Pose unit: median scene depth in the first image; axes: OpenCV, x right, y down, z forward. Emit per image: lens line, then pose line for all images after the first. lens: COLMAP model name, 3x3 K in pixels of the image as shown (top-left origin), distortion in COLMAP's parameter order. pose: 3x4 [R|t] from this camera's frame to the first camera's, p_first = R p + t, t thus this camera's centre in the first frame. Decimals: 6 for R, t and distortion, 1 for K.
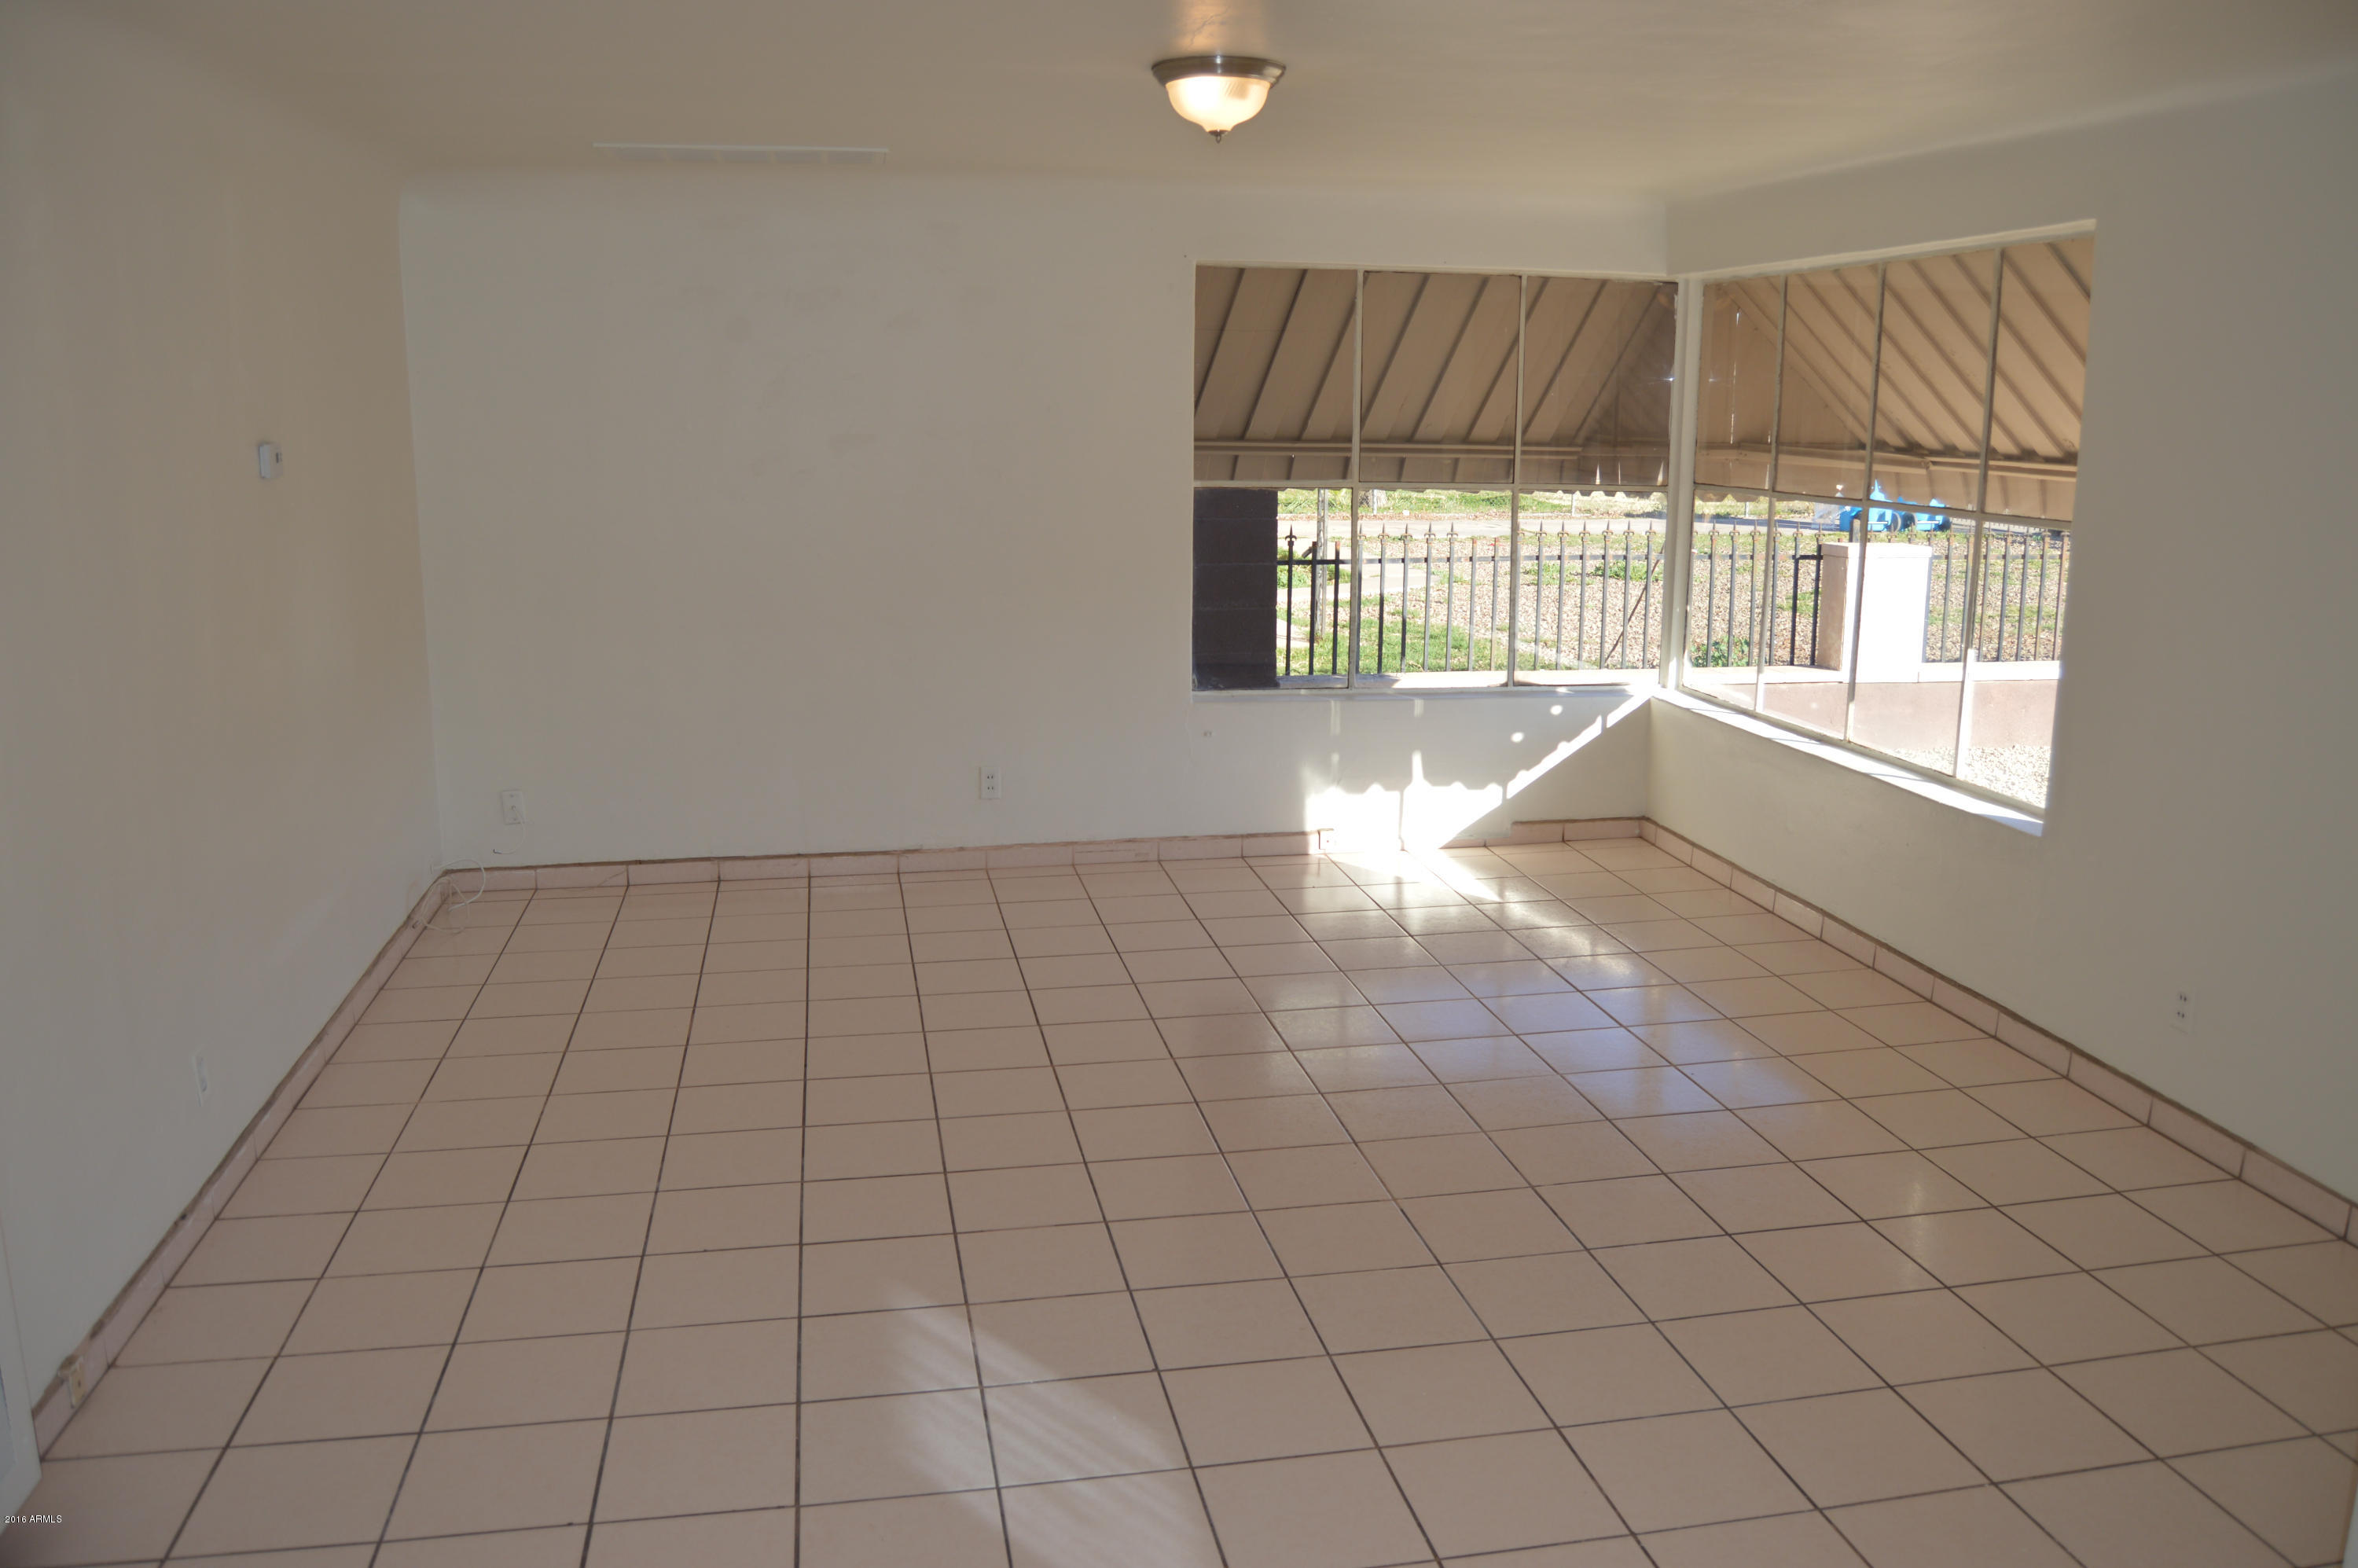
lens RADIAL K [[1863.8, 0, 1208.3], [0, 1863.8, 774.5], [0, 0, 1]] dist [-0.097614, 0.046961]
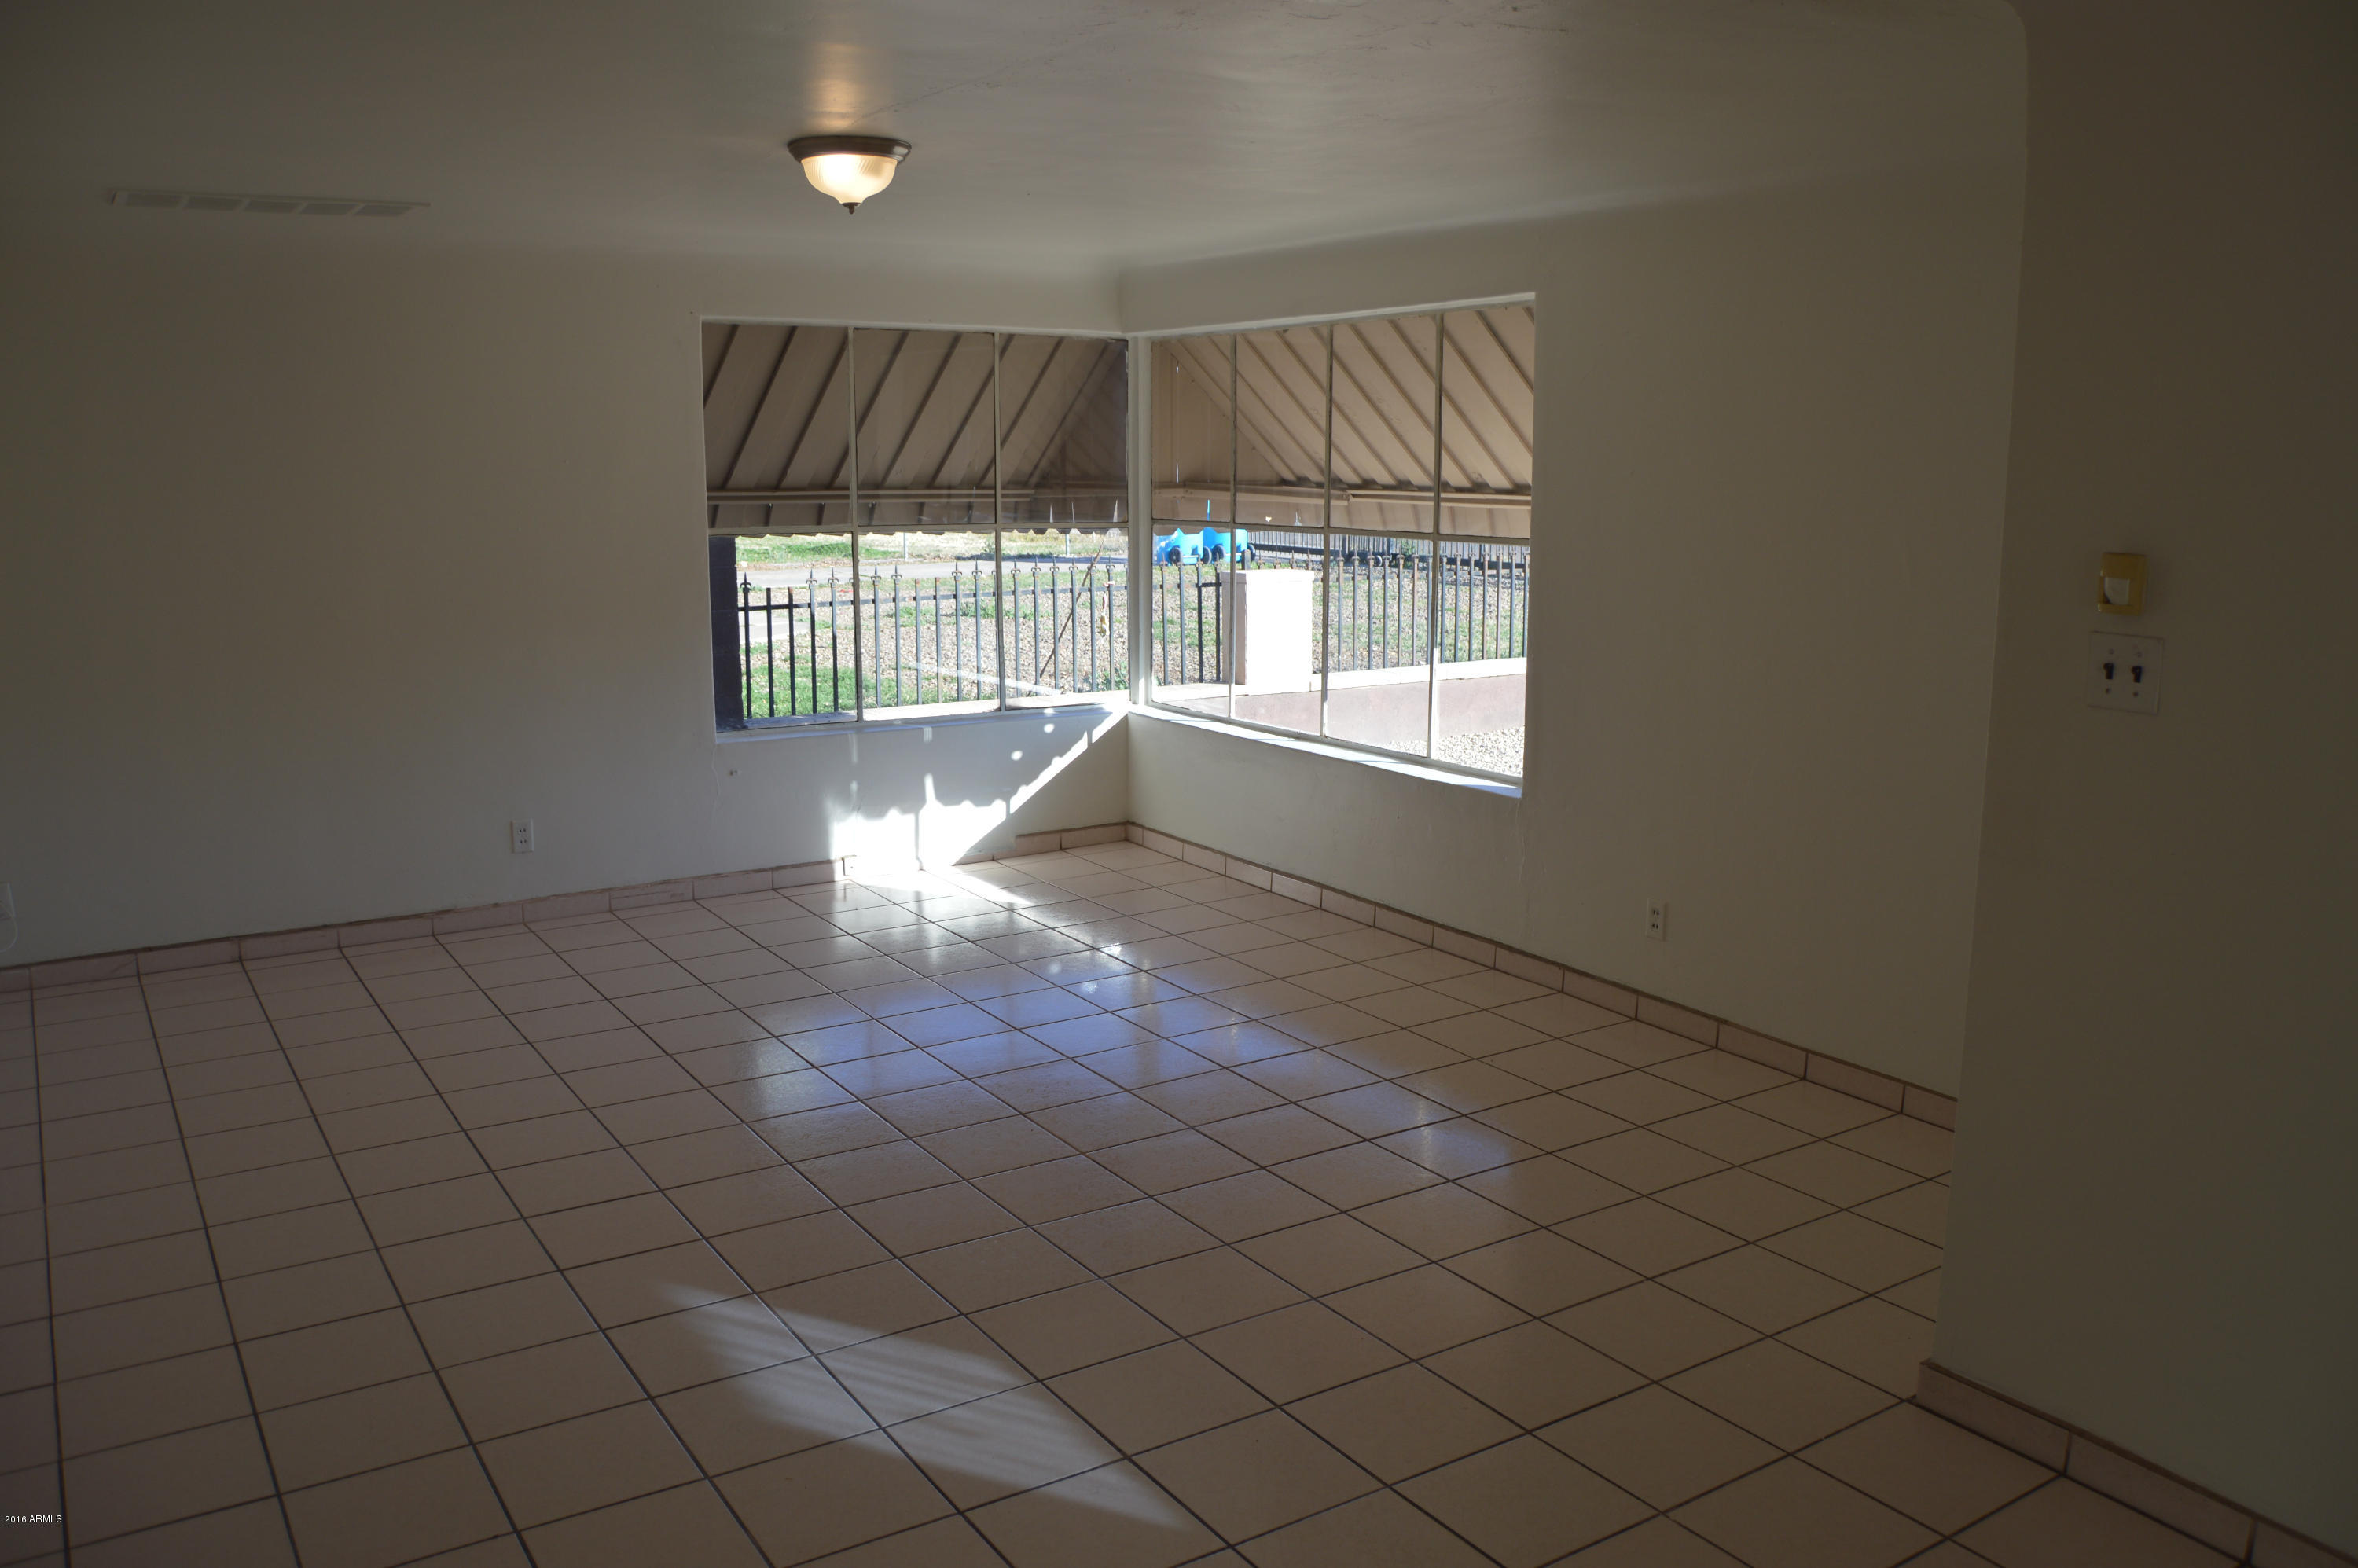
lens RADIAL K [[1846.6, 0, 1188.5], [0, 1846.6, 821.5], [0, 0, 1]] dist [-0.067508, 0.003191]
pose [[0.928594, -0.077643, 0.362884, -0.136209], [0.077104, 0.996895, 0.015993, 0.008199], [-0.362998, 0.013129, 0.931697, -0.045095]]
